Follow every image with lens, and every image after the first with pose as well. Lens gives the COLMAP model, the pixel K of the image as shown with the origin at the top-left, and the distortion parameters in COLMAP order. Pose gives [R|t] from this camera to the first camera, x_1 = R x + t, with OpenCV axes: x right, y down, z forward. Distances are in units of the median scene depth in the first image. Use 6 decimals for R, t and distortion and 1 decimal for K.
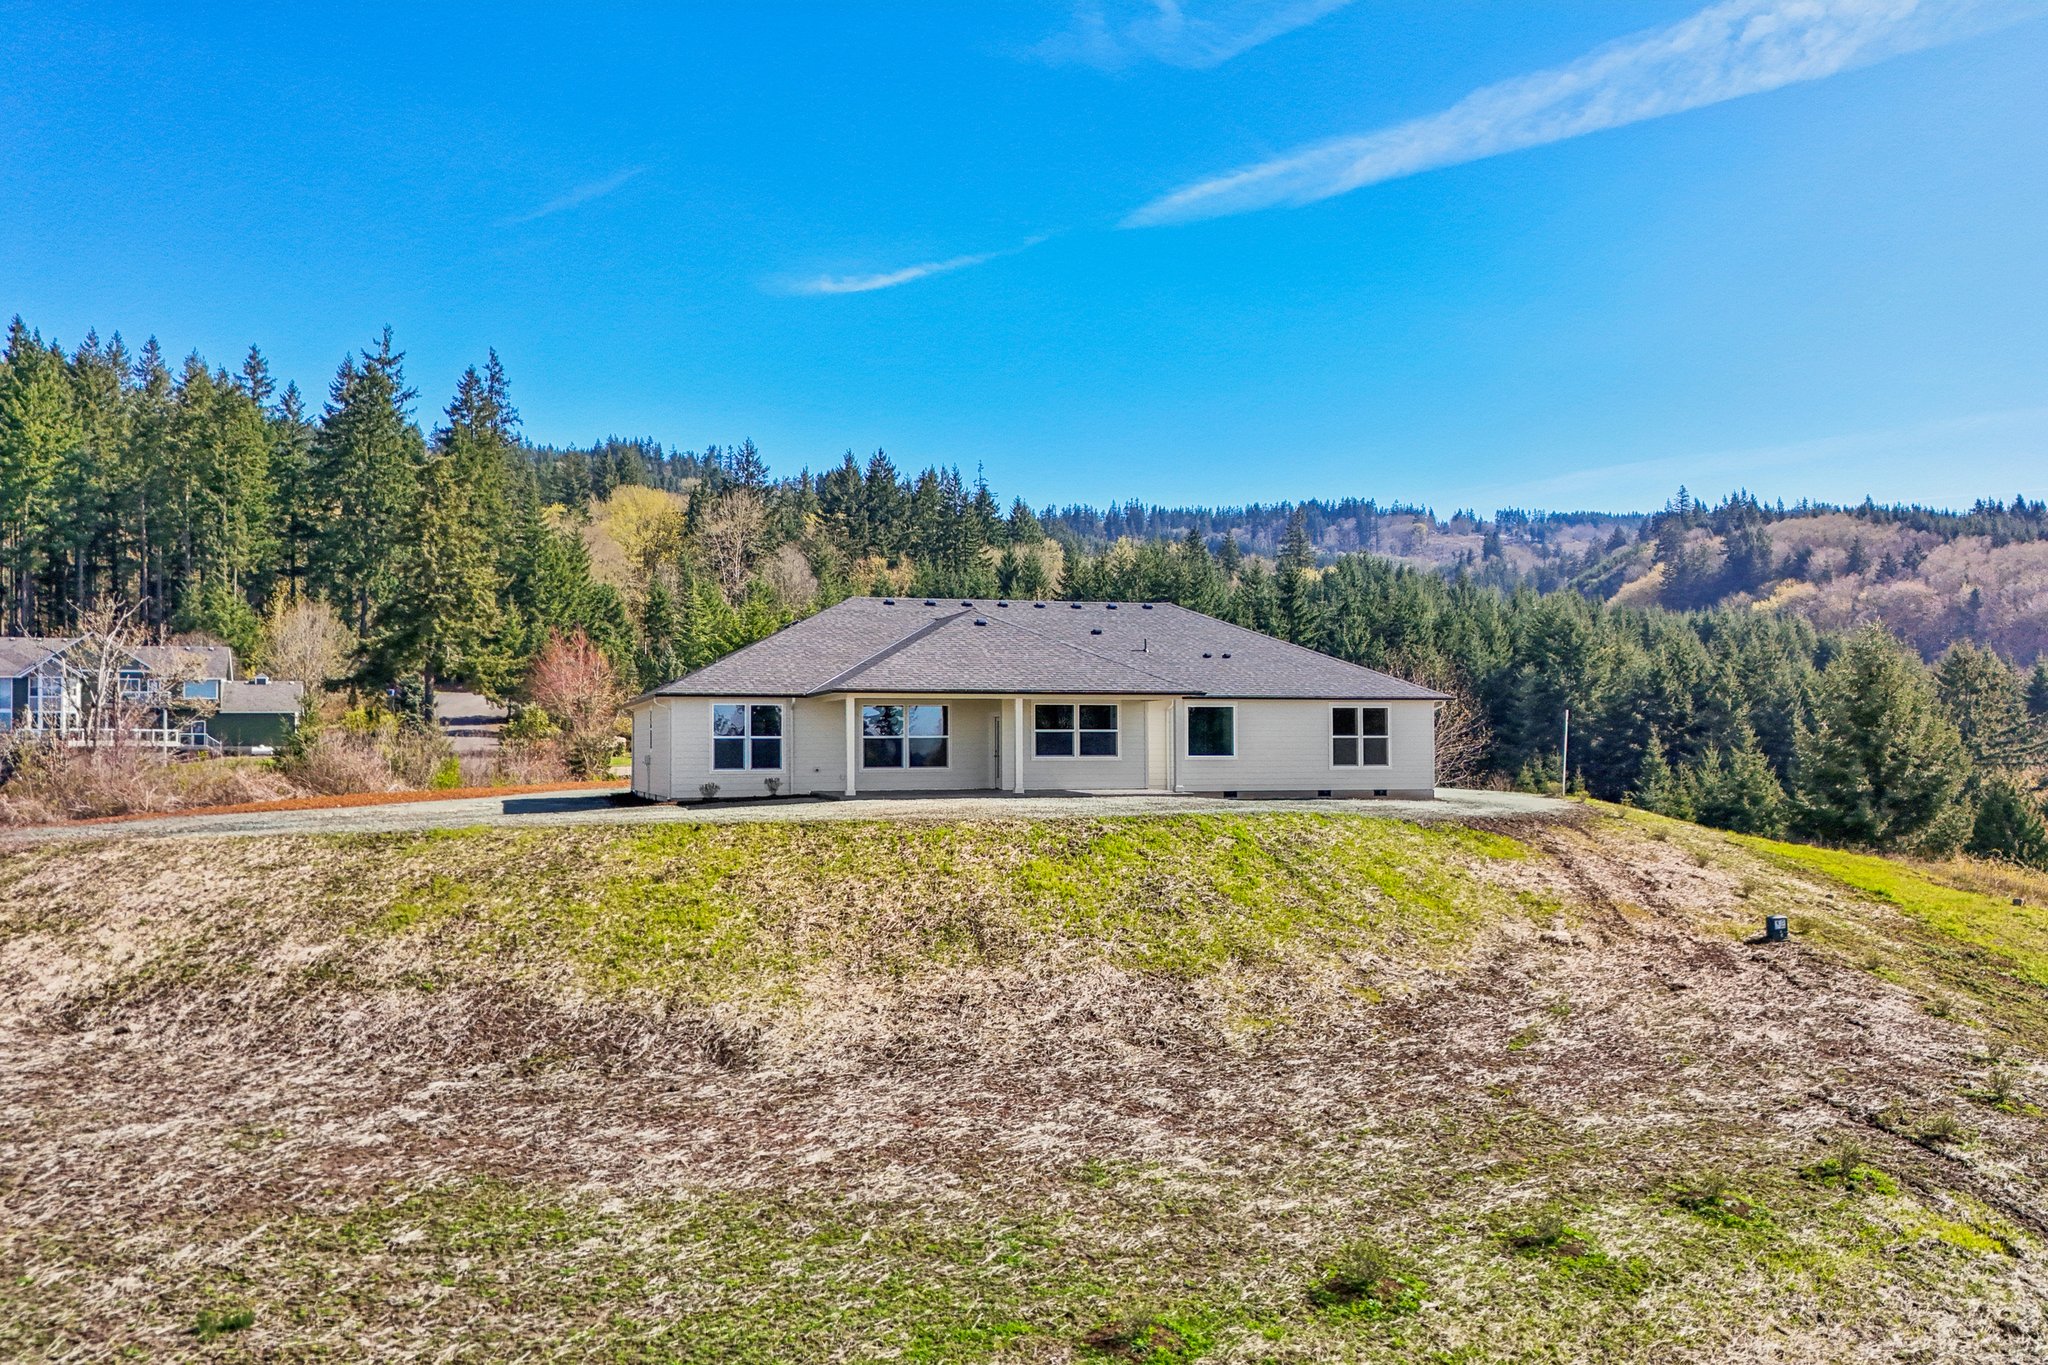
lens RADIAL K [[1797.8, 0, 1031.8], [0, 1797.8, 683.1], [0, 0, 1]] dist [0.092868, -0.119246]
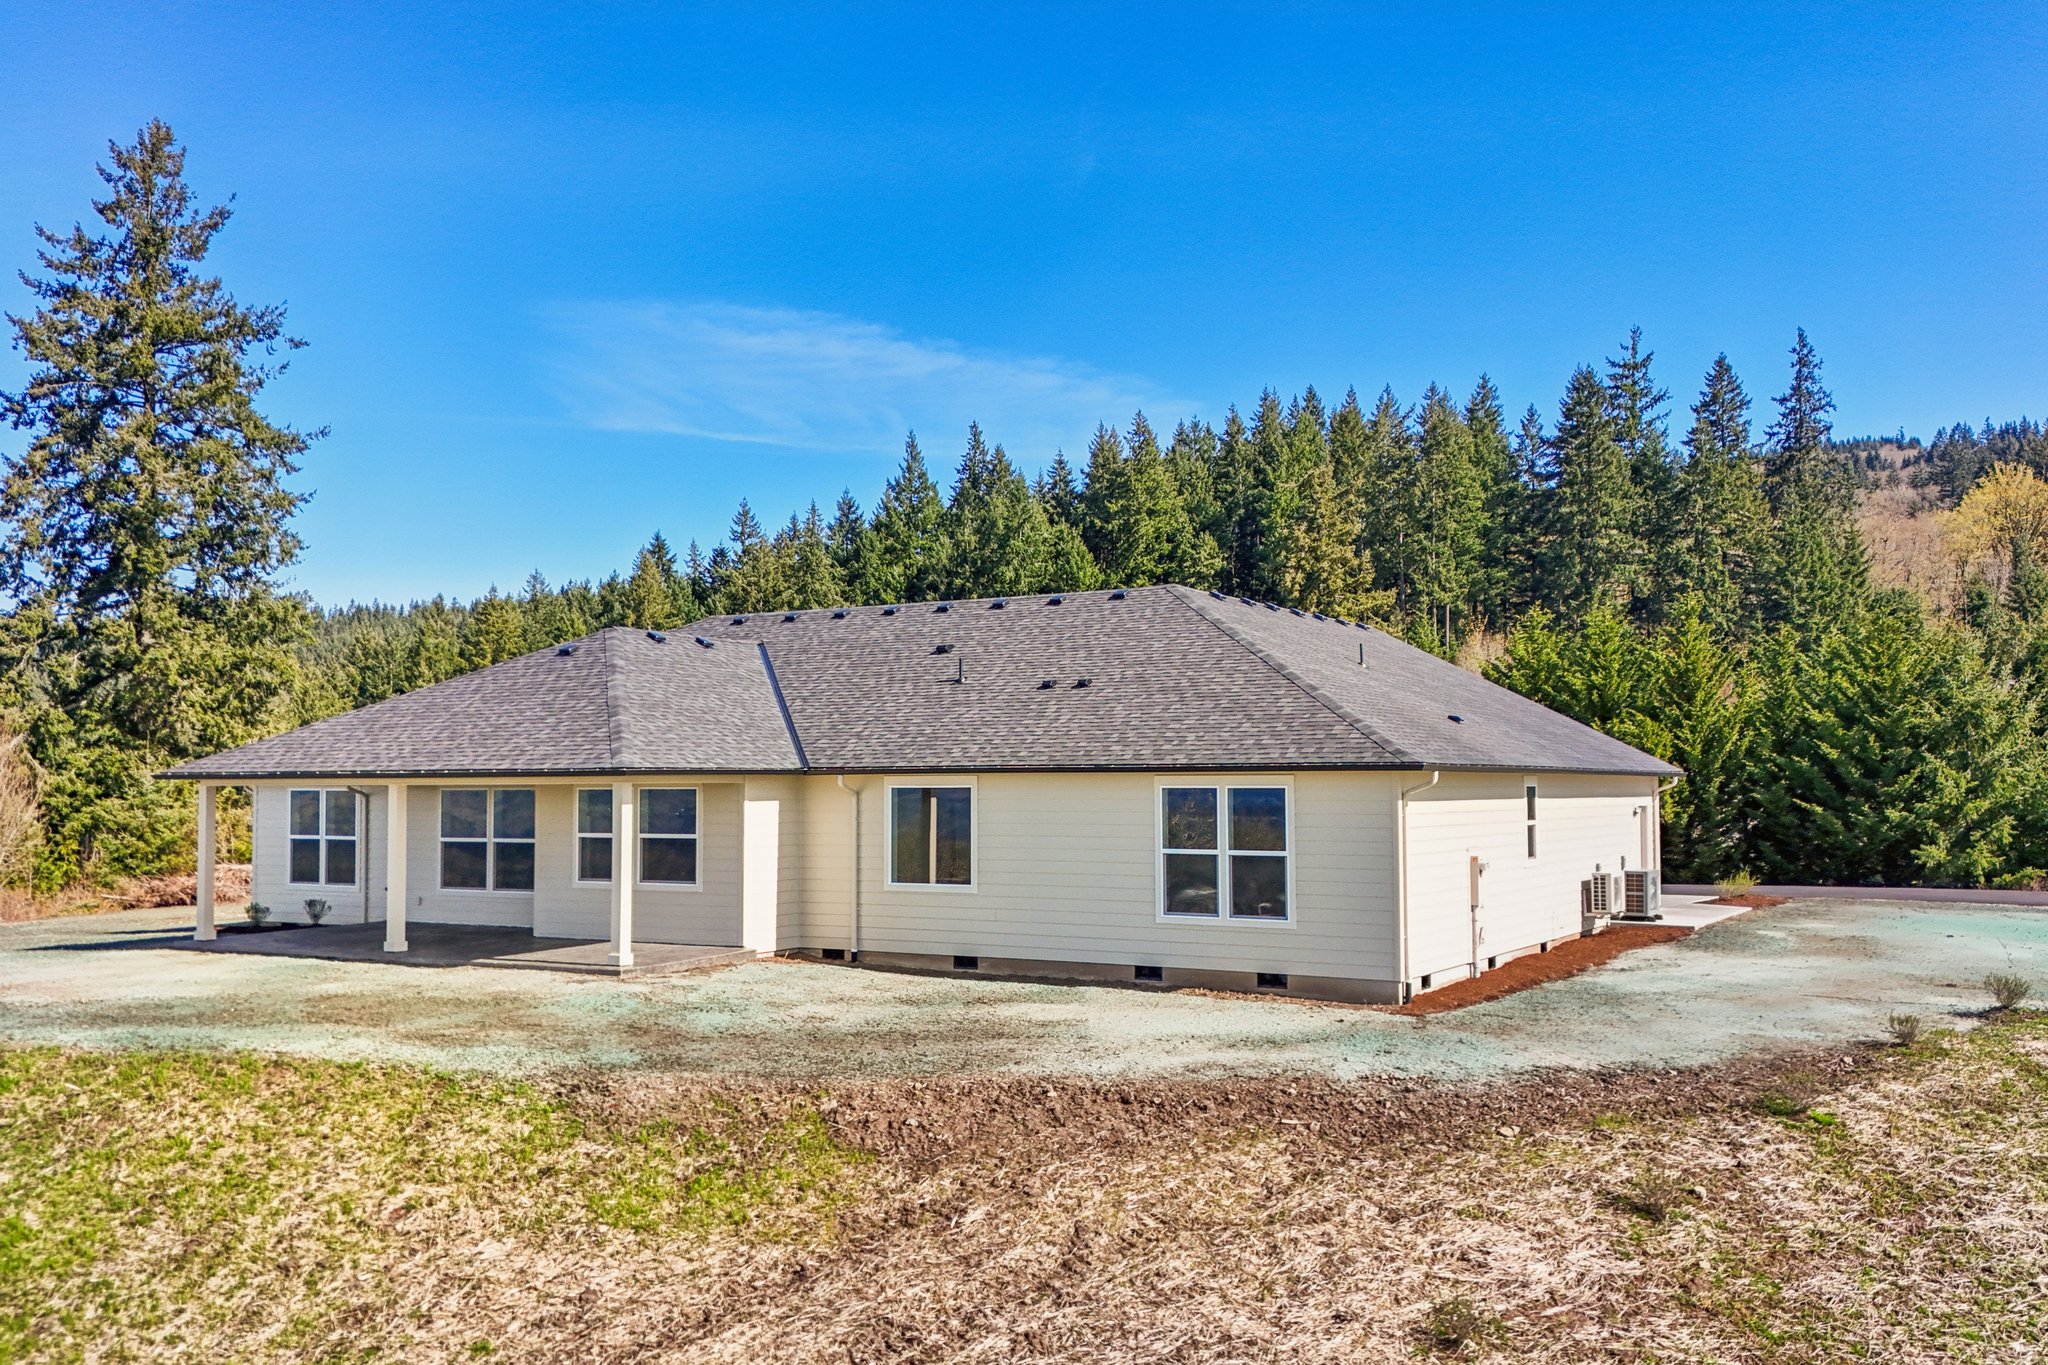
lens RADIAL K [[1797.8, 0, 1040.3], [0, 1797.8, 724.1], [0, 0, 1]] dist [0.092868, -0.119246]
pose [[0.671741, -0.024547, -0.740379, 0.127156], [0.030121, 0.999529, -0.005810, -0.000292], [0.740174, -0.018398, 0.672164, 0.173352]]
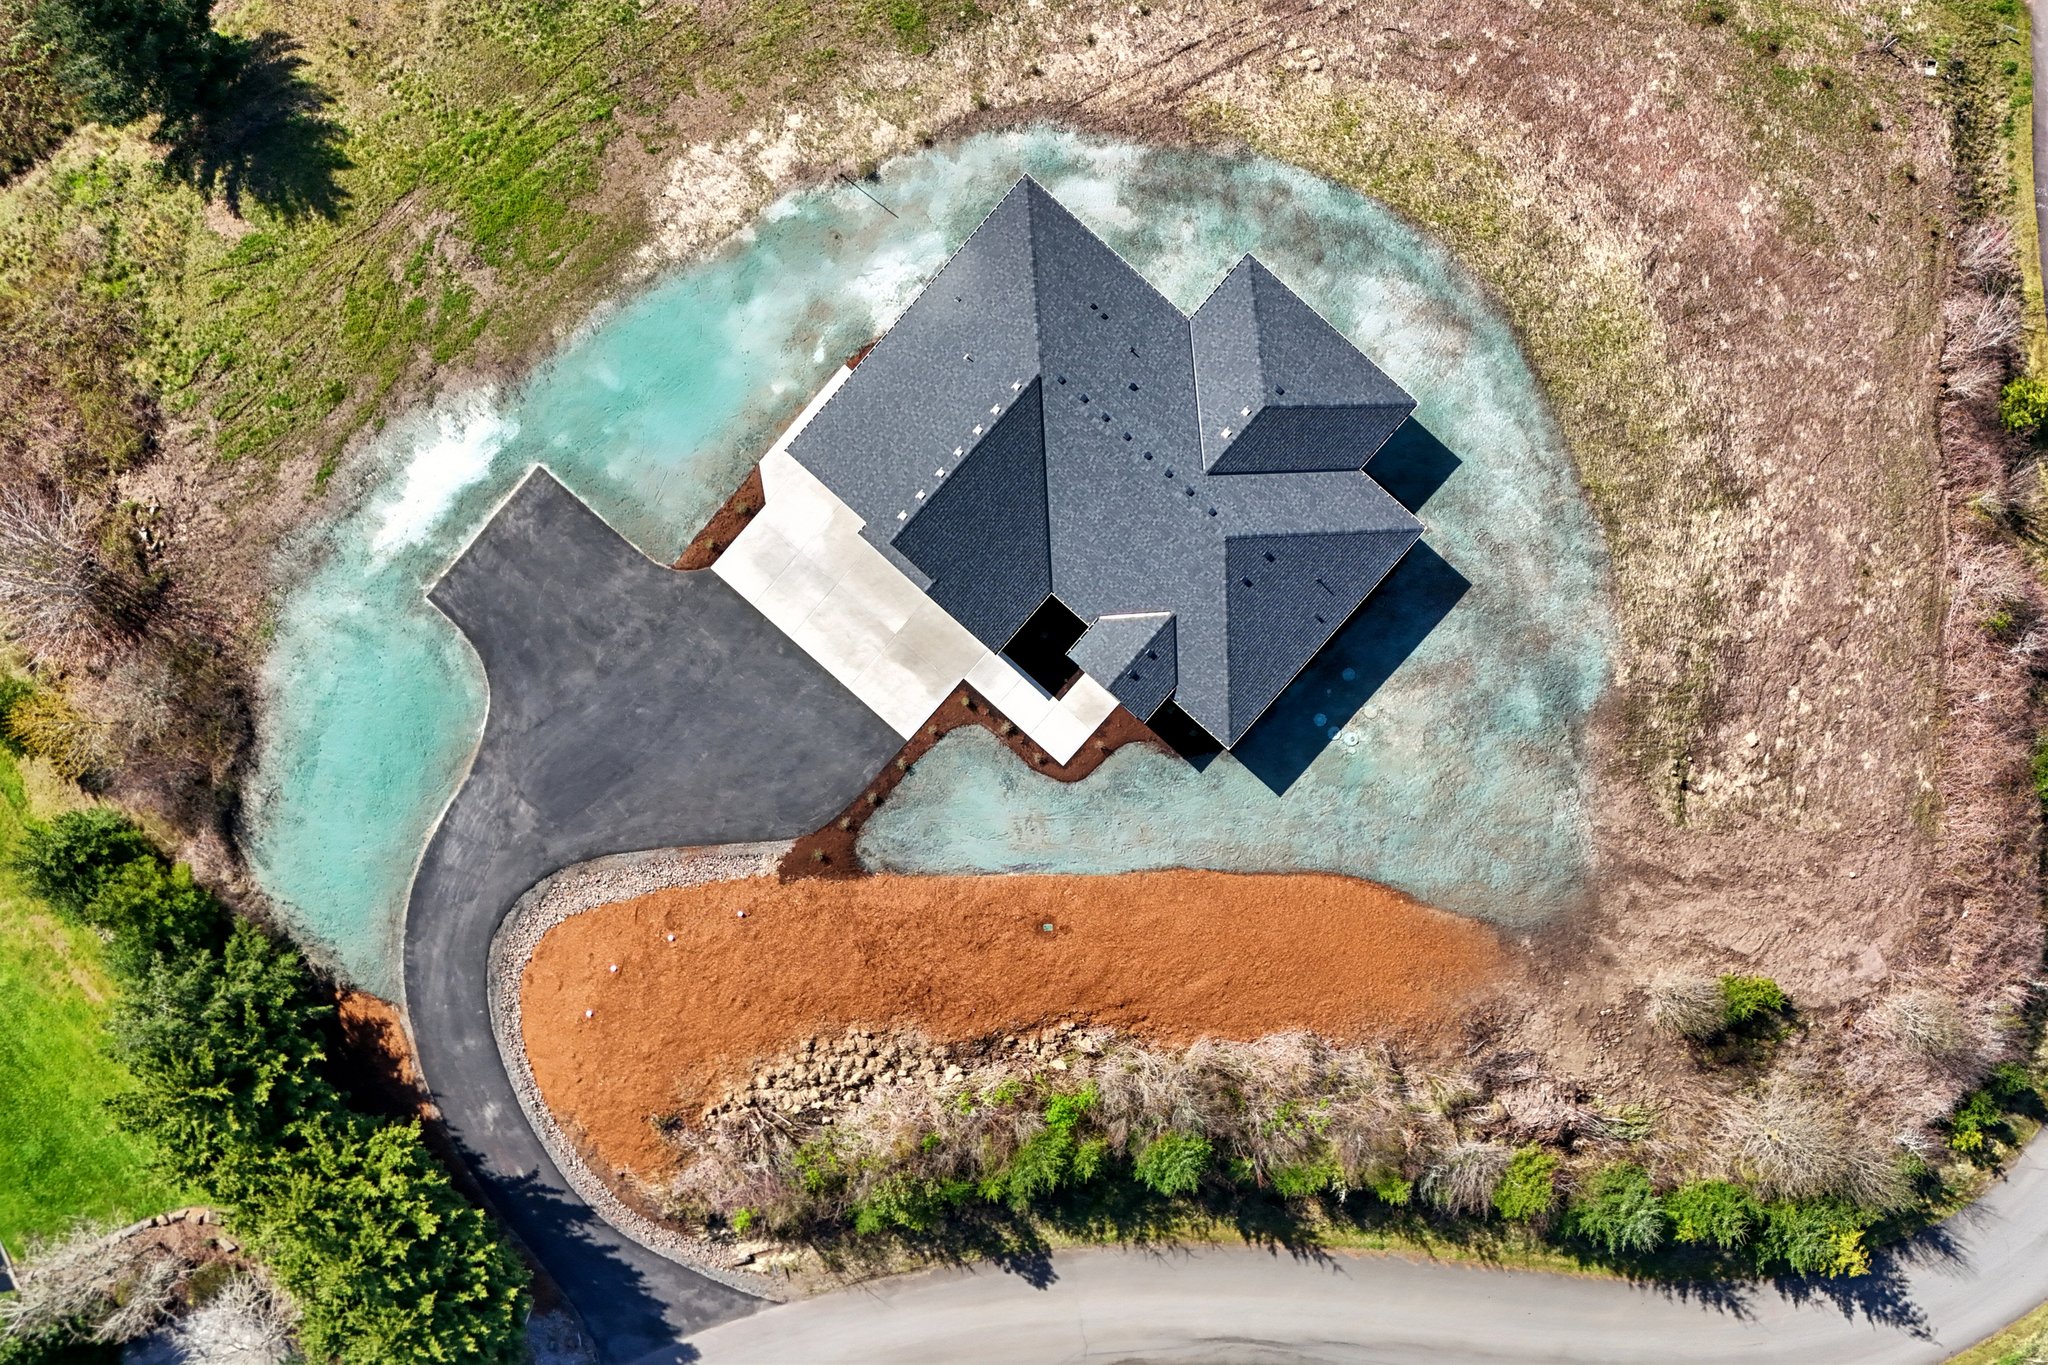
lens RADIAL K [[1797.8, 0, 1010.4], [0, 1797.8, 682.0], [0, 0, 1]] dist [0.092868, -0.119246]
pose [[-0.517517, -0.855636, 0.007914, -0.033540], [-0.027810, 0.026062, 0.999273, -0.384285], [-0.855221, 0.516921, -0.037283, 0.338292]]
